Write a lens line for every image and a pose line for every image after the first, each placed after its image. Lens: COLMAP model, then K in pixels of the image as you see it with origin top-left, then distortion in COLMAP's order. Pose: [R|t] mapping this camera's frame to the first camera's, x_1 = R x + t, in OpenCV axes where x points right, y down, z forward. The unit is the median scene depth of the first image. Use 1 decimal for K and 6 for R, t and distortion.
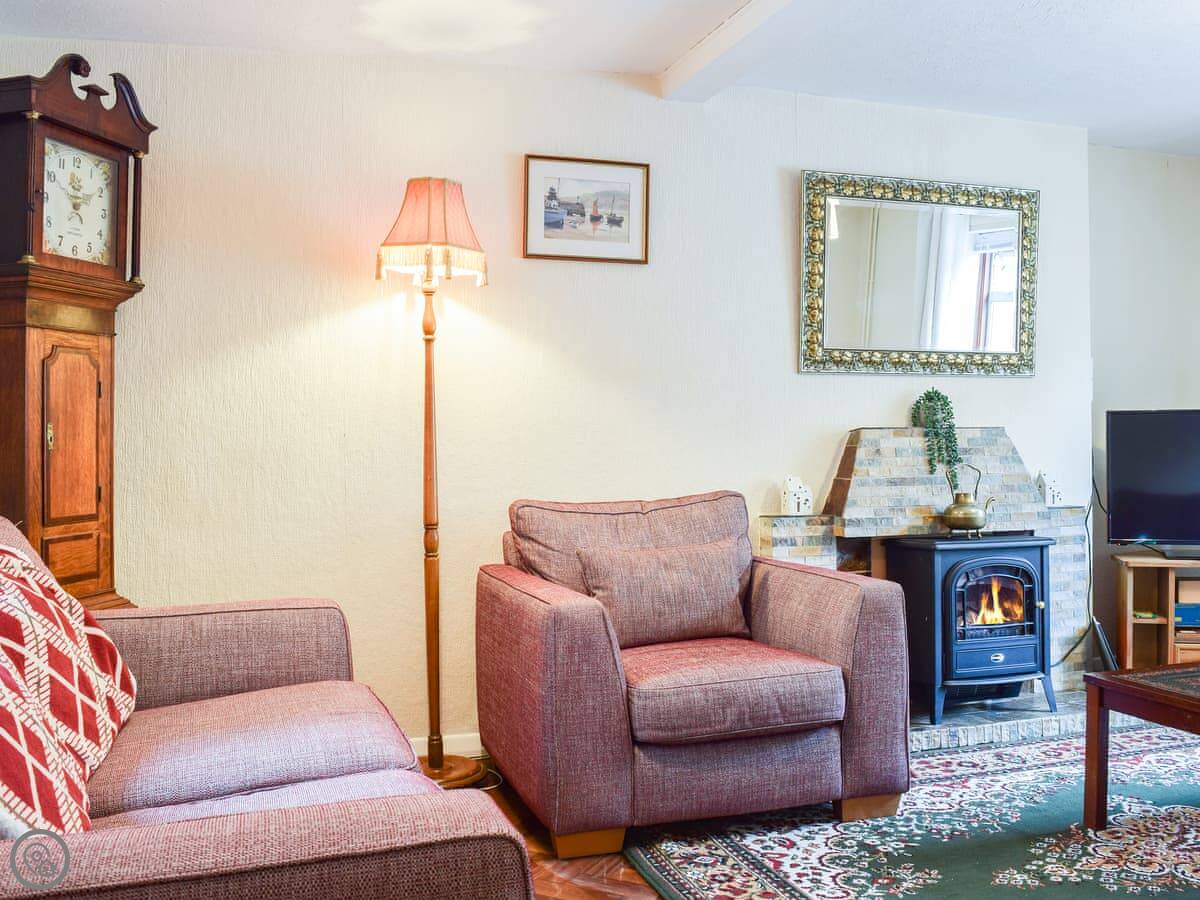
lens RADIAL K [[1032.3, 0, 598.4], [0, 1032.3, 449.1], [0, 0, 1]] dist [-0.097634, 0.023159]
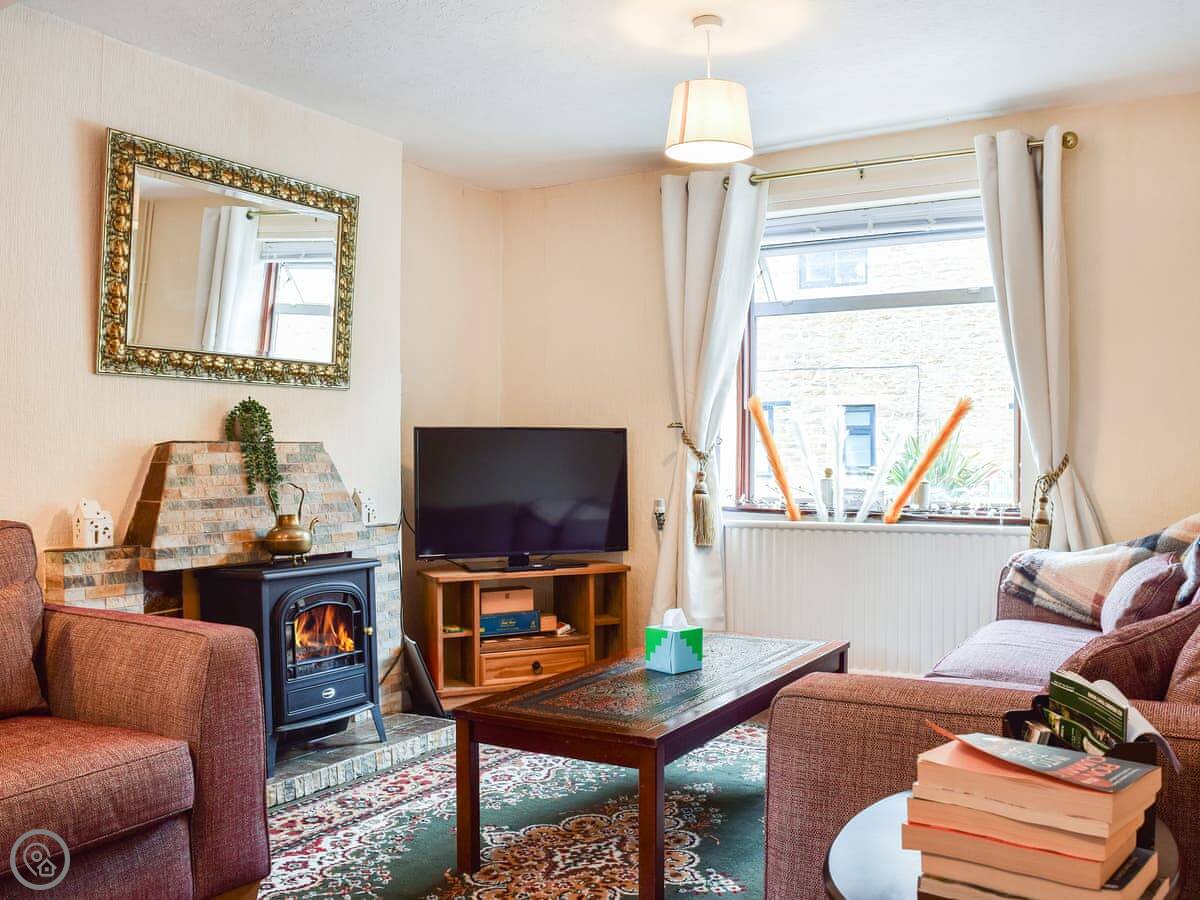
lens RADIAL K [[1032.3, 0, 601.4], [0, 1032.3, 446.8], [0, 0, 1]] dist [-0.097634, 0.023159]
pose [[0.760453, 0.008743, 0.649334, -0.019483], [0.002679, 0.999859, -0.016601, -0.001167], [-0.649388, 0.014364, 0.760322, 0.129409]]
